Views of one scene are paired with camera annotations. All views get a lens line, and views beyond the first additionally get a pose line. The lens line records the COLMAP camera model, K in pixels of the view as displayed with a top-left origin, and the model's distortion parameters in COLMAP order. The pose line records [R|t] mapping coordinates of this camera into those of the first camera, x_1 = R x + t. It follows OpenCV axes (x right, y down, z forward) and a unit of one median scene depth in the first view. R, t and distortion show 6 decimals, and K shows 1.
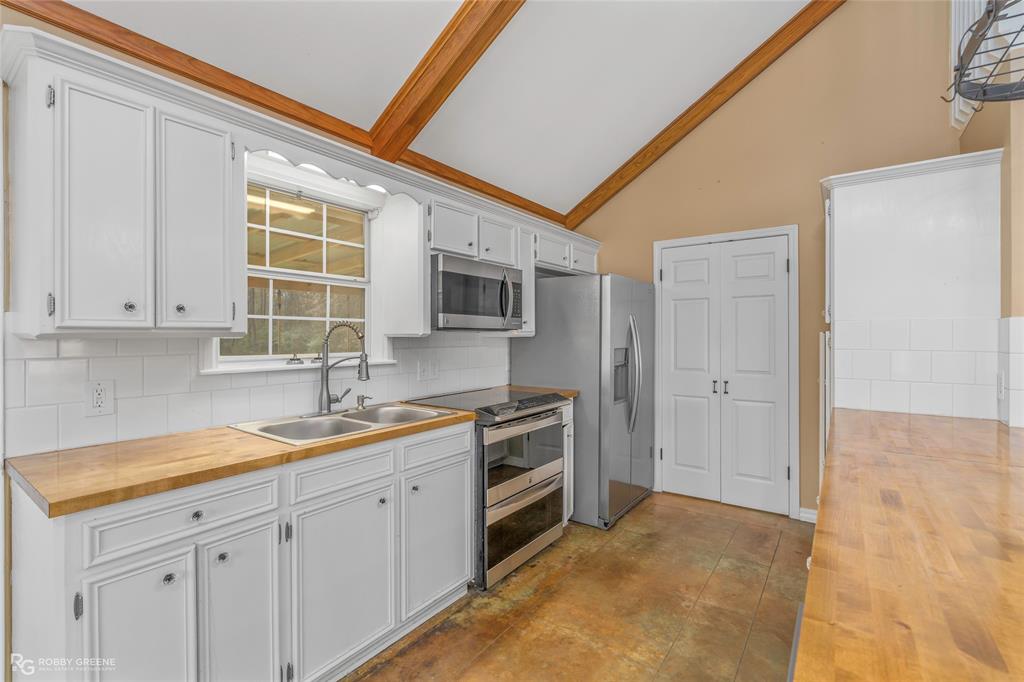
lens RADIAL K [[467.6, 0, 513.3], [0, 467.6, 333.7], [0, 0, 1]] dist [-0.006362, 0.001592]
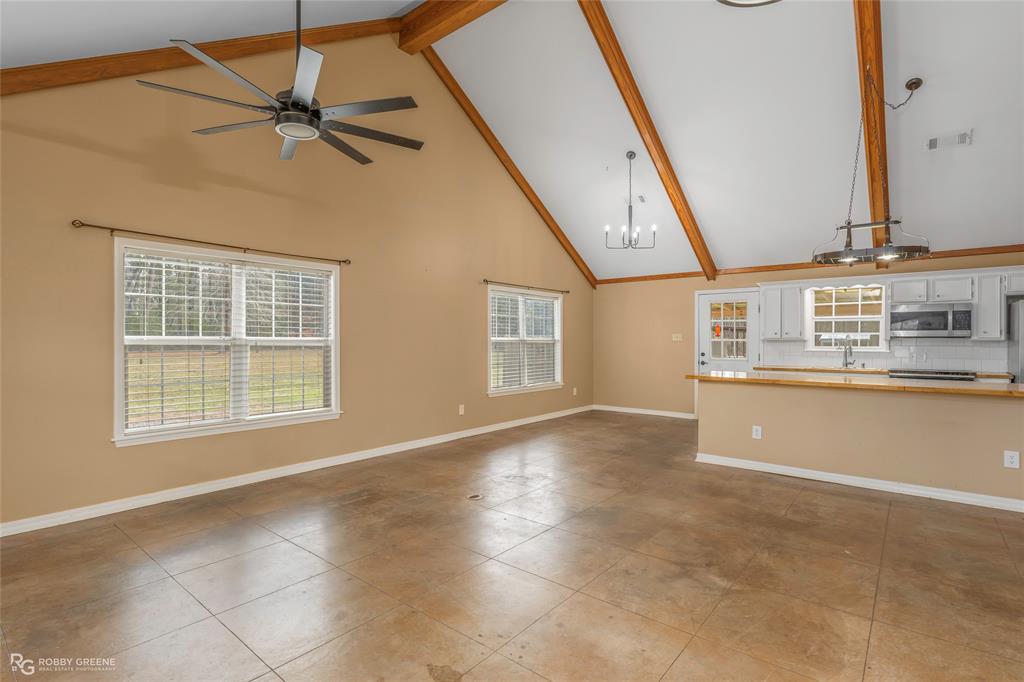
lens RADIAL K [[490.1, 0, 514.1], [0, 490.1, 347.6], [0, 0, 1]] dist [-0.004491, -0.000820]
pose [[-0.063700, 0.014925, -0.997857, 2.572633], [0.000267, 0.999888, 0.014938, 0.004613], [0.997969, 0.000685, -0.063697, -0.783866]]
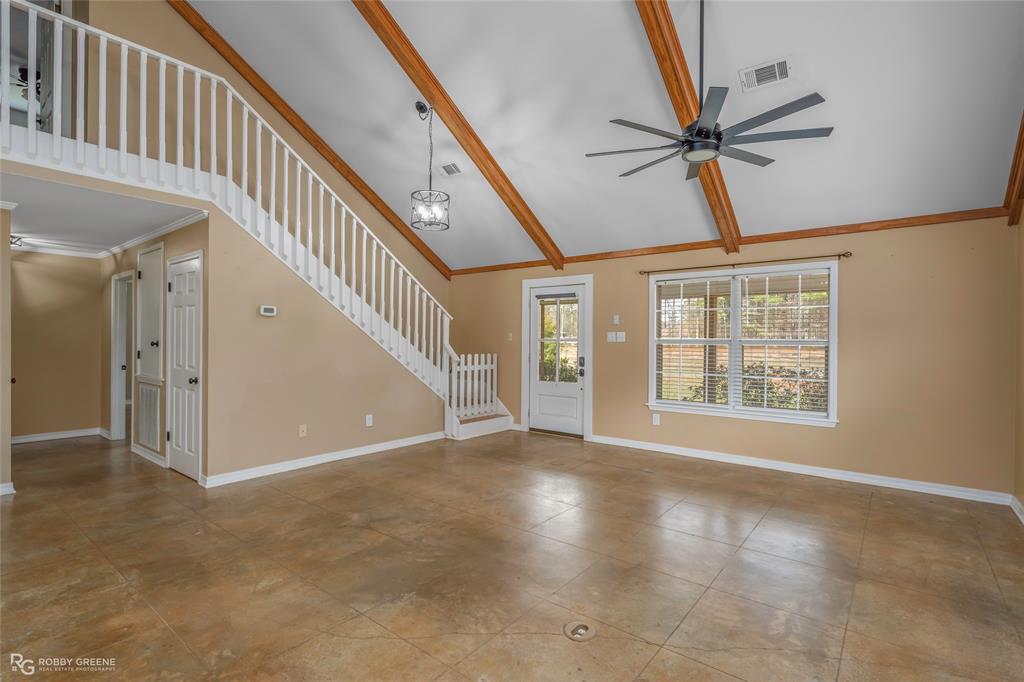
lens RADIAL K [[490.1, 0, 515.8], [0, 490.1, 344.5], [0, 0, 1]] dist [-0.004491, -0.000820]
pose [[0.043872, -0.011599, 0.998970, -0.109285], [-0.007833, 0.999898, 0.011954, -0.000187], [-0.999006, -0.008349, 0.043777, -0.950643]]
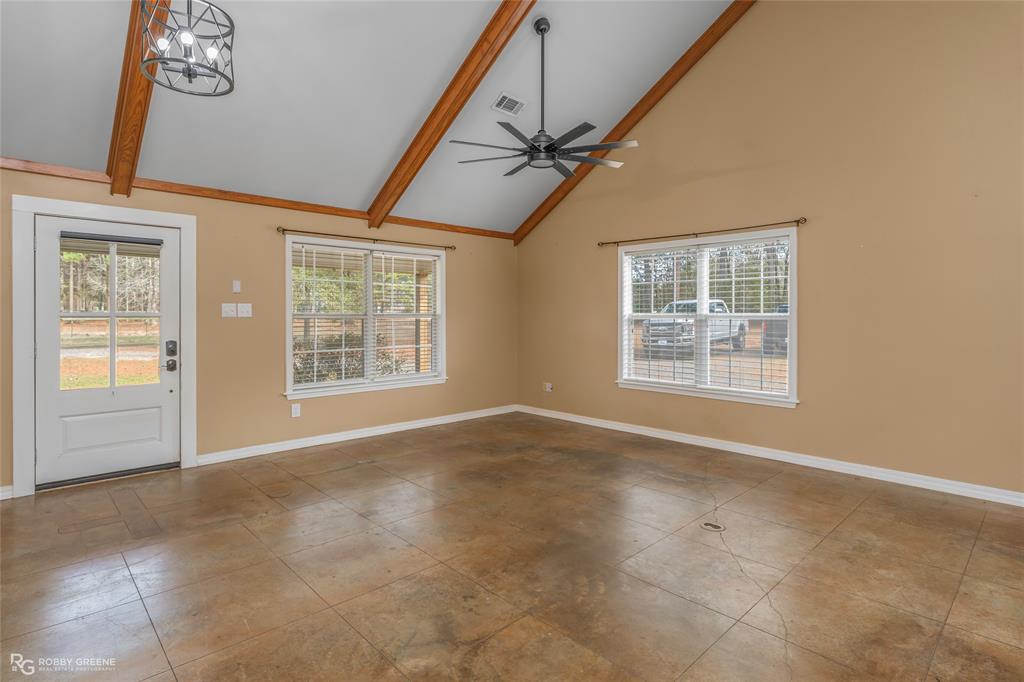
lens RADIAL K [[519.5, 0, 514.2], [0, 519.5, 317.1], [0, 0, 1]] dist [-0.004967, 0.000223]
pose [[-0.982684, -0.002669, 0.185268, 1.101824], [-0.002580, 0.999996, 0.000721, 0.009937], [-0.185270, 0.000230, -0.982688, 0.411283]]
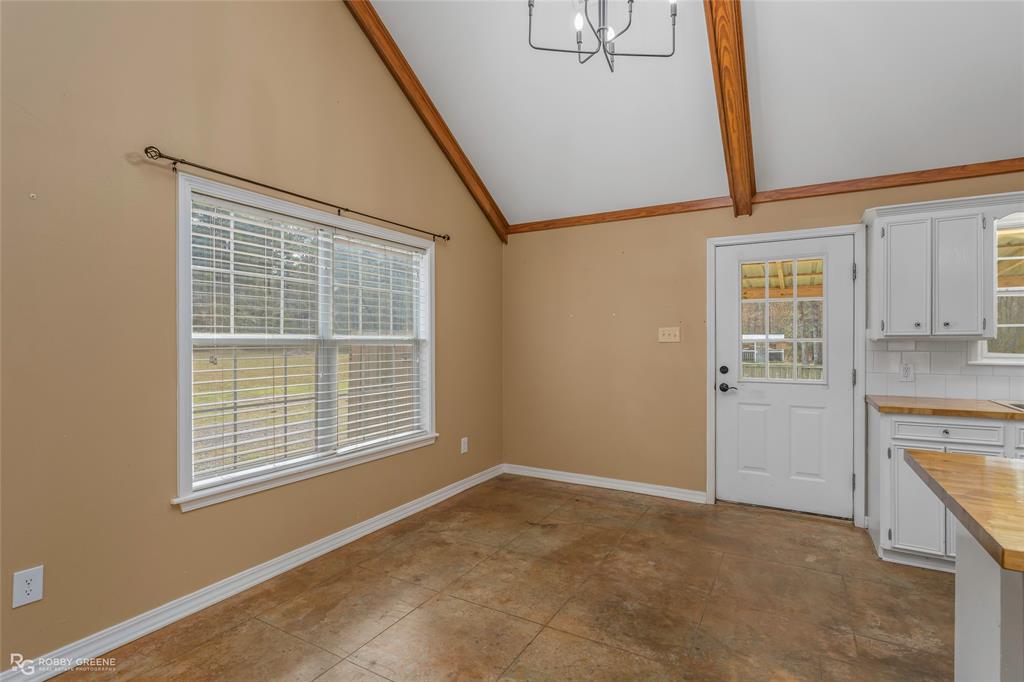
lens RADIAL K [[490.1, 0, 516.6], [0, 490.1, 345.3], [0, 0, 1]] dist [-0.004491, -0.000820]
pose [[0.105313, 0.007540, -0.994410, 0.647445], [0.001935, 0.999968, 0.007787, 0.005802], [0.994437, -0.002744, 0.105295, -0.557003]]
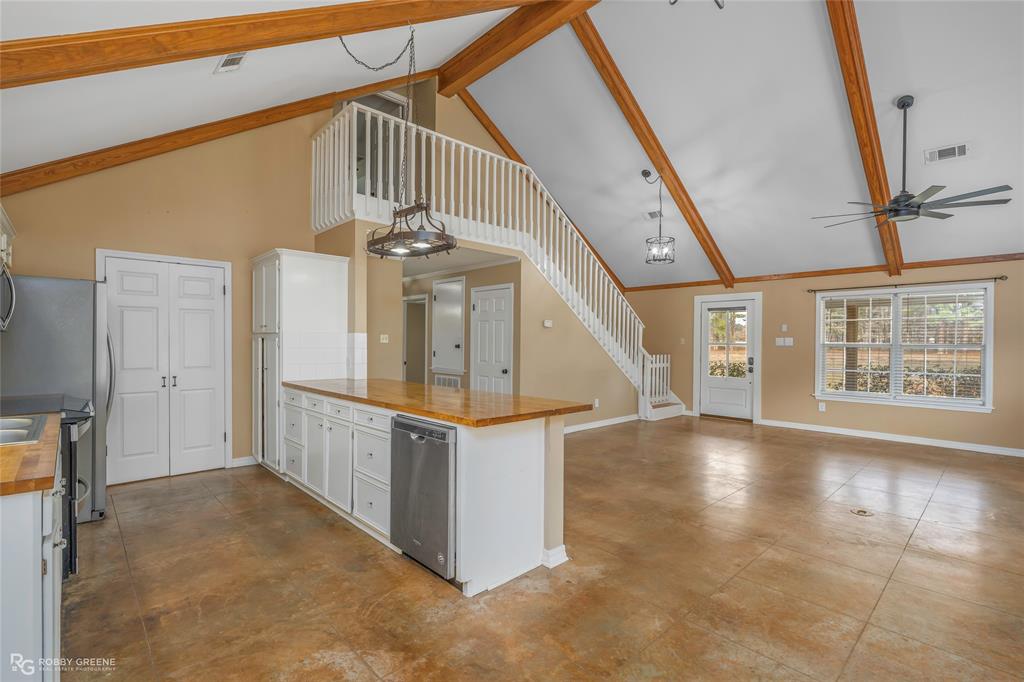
lens RADIAL K [[467.6, 0, 517.9], [0, 467.6, 347.6], [0, 0, 1]] dist [-0.006362, 0.001592]
pose [[0.186000, -0.012325, 0.982472, -0.900375], [-0.009227, 0.999855, 0.014290, -0.001054], [-0.982506, -0.011723, 0.185860, -0.190110]]
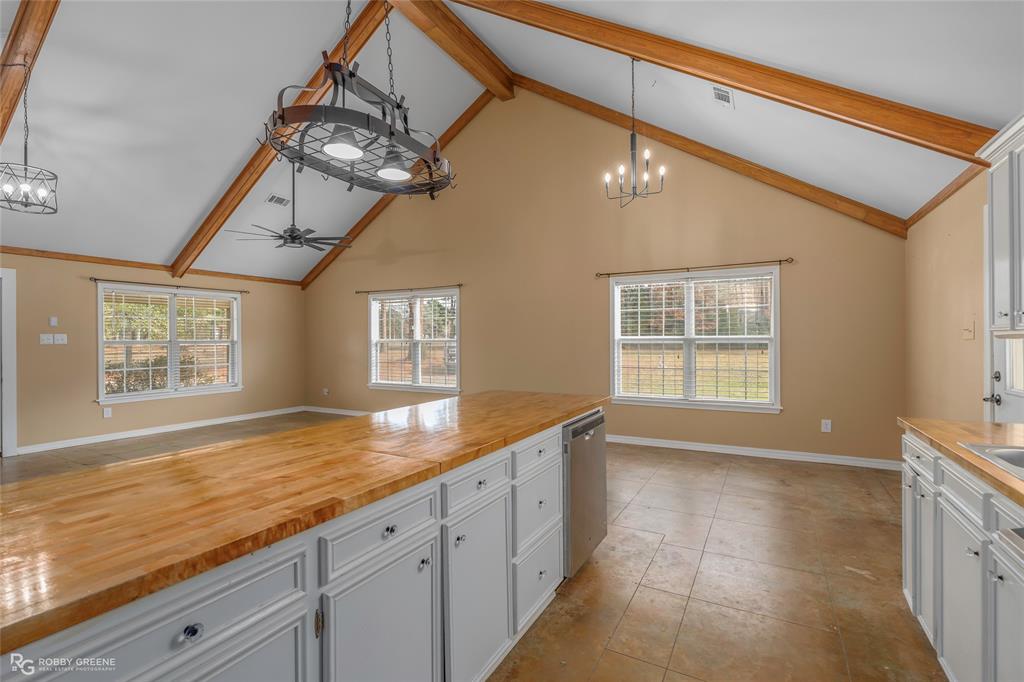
lens RADIAL K [[467.6, 0, 510.7], [0, 467.6, 340.0], [0, 0, 1]] dist [-0.006362, 0.001592]
pose [[-0.993162, 0.004931, -0.116636, 0.444057], [0.005042, 0.999987, -0.000659, 0.005164], [0.116631, -0.001243, -0.993174, 1.325891]]
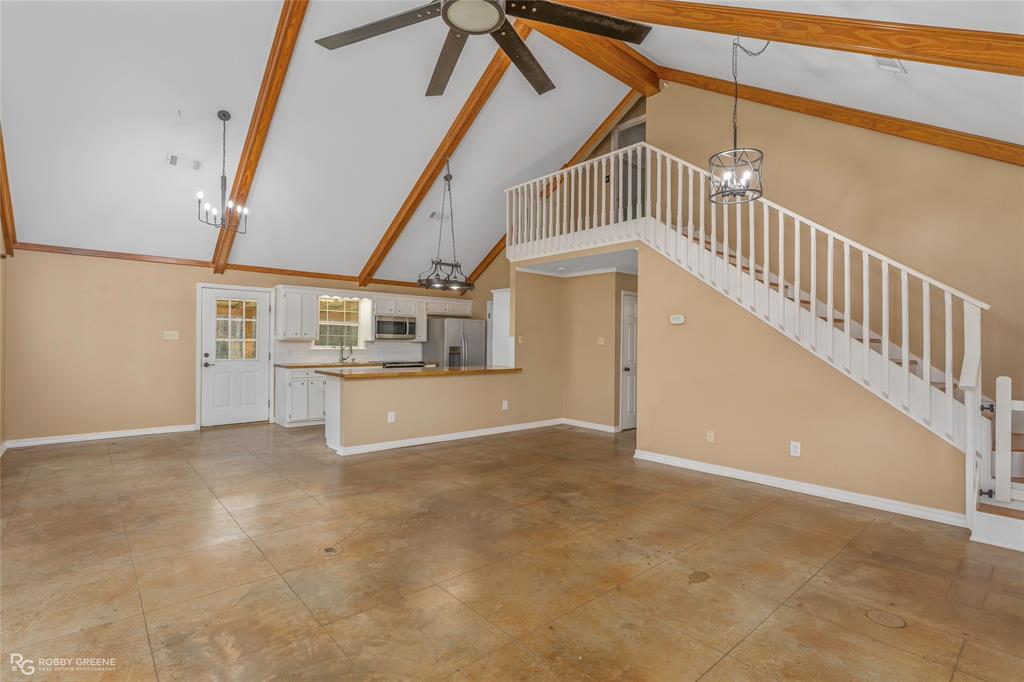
lens RADIAL K [[490.1, 0, 509.1], [0, 490.1, 338.5], [0, 0, 1]] dist [-0.004491, -0.000820]
pose [[0.973497, 0.006496, -0.228605, 1.594470], [-0.008248, 0.999943, -0.006711, 0.004422], [0.228549, 0.008419, 0.973496, -2.202723]]
